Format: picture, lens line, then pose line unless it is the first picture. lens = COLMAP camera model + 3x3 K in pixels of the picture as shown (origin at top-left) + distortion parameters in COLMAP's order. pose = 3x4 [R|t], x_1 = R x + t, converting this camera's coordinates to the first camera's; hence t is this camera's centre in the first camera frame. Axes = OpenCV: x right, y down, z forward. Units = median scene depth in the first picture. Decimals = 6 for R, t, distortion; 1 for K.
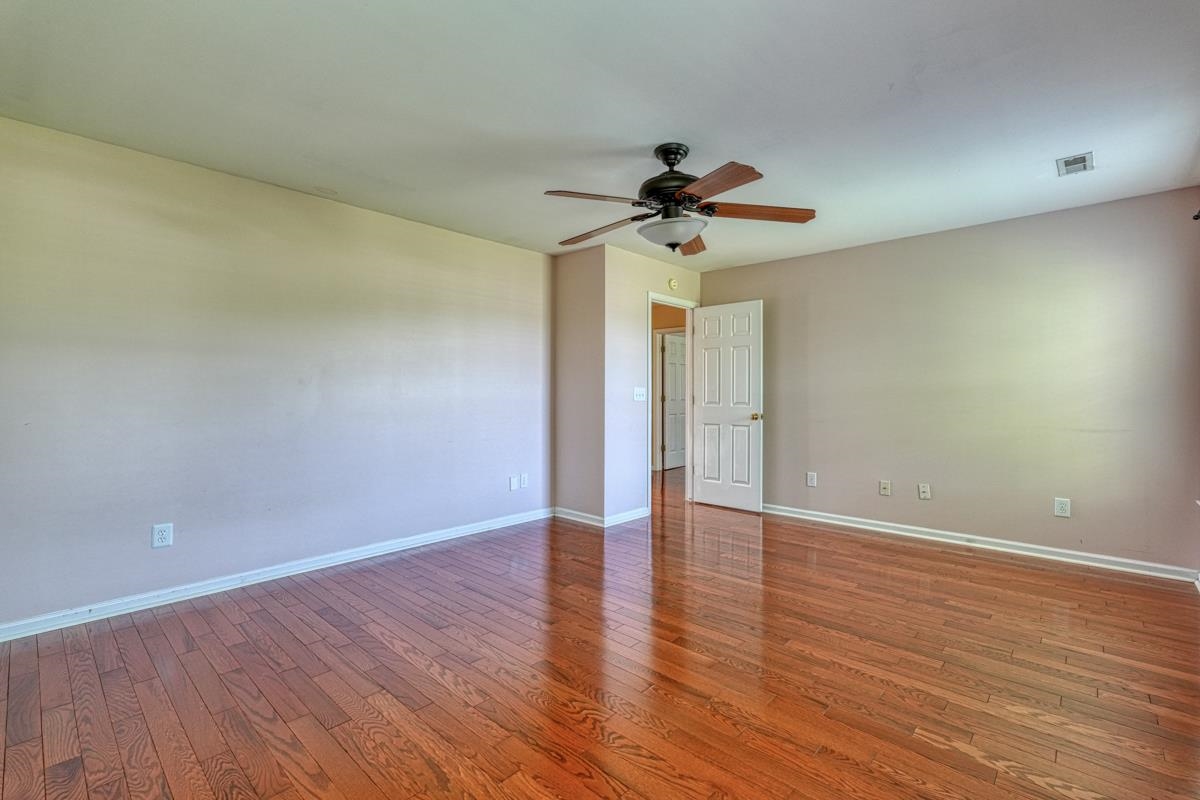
lens RADIAL K [[528.4, 0, 610.7], [0, 528.4, 402.0], [0, 0, 1]] dist [0.001658, 0.001089]
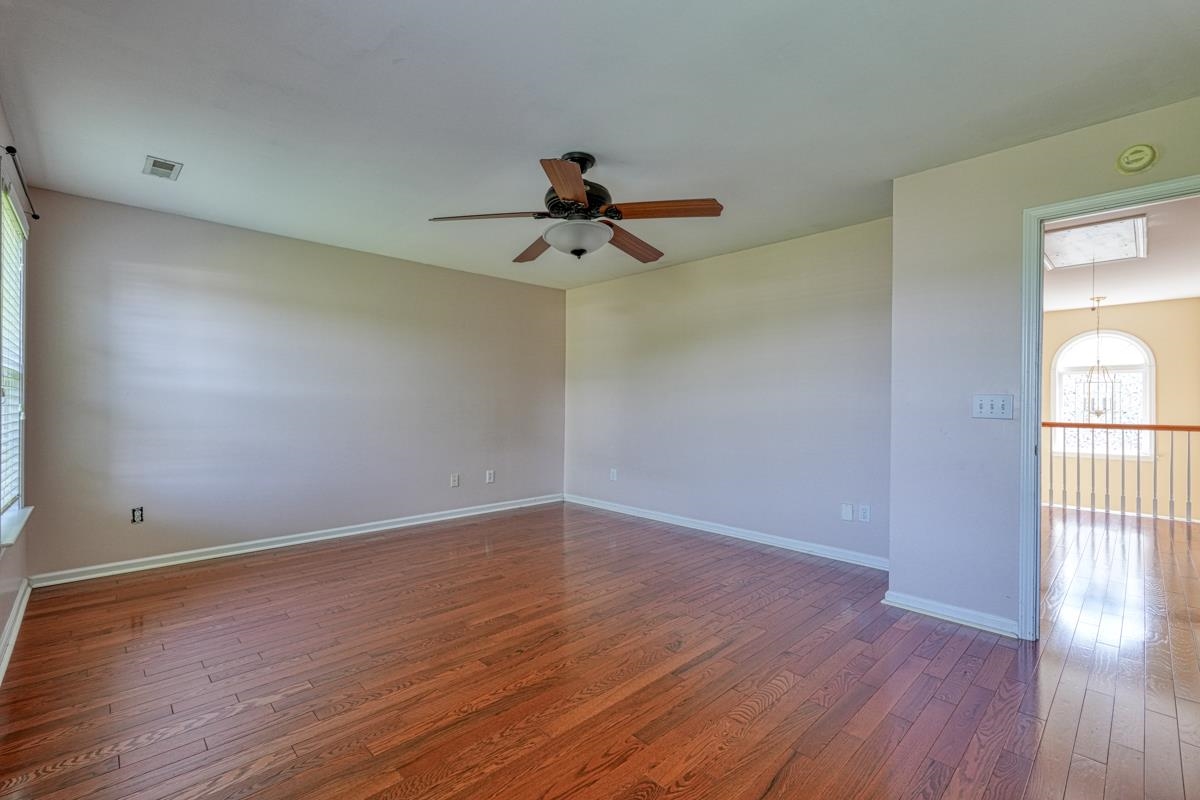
lens RADIAL K [[528.4, 0, 598.7], [0, 528.4, 400.7], [0, 0, 1]] dist [0.001658, 0.001089]
pose [[-0.073592, -0.006590, -0.997267, 1.549939], [-0.020980, 0.999767, -0.005058, -0.016423], [0.997068, 0.020550, -0.073713, 1.555641]]
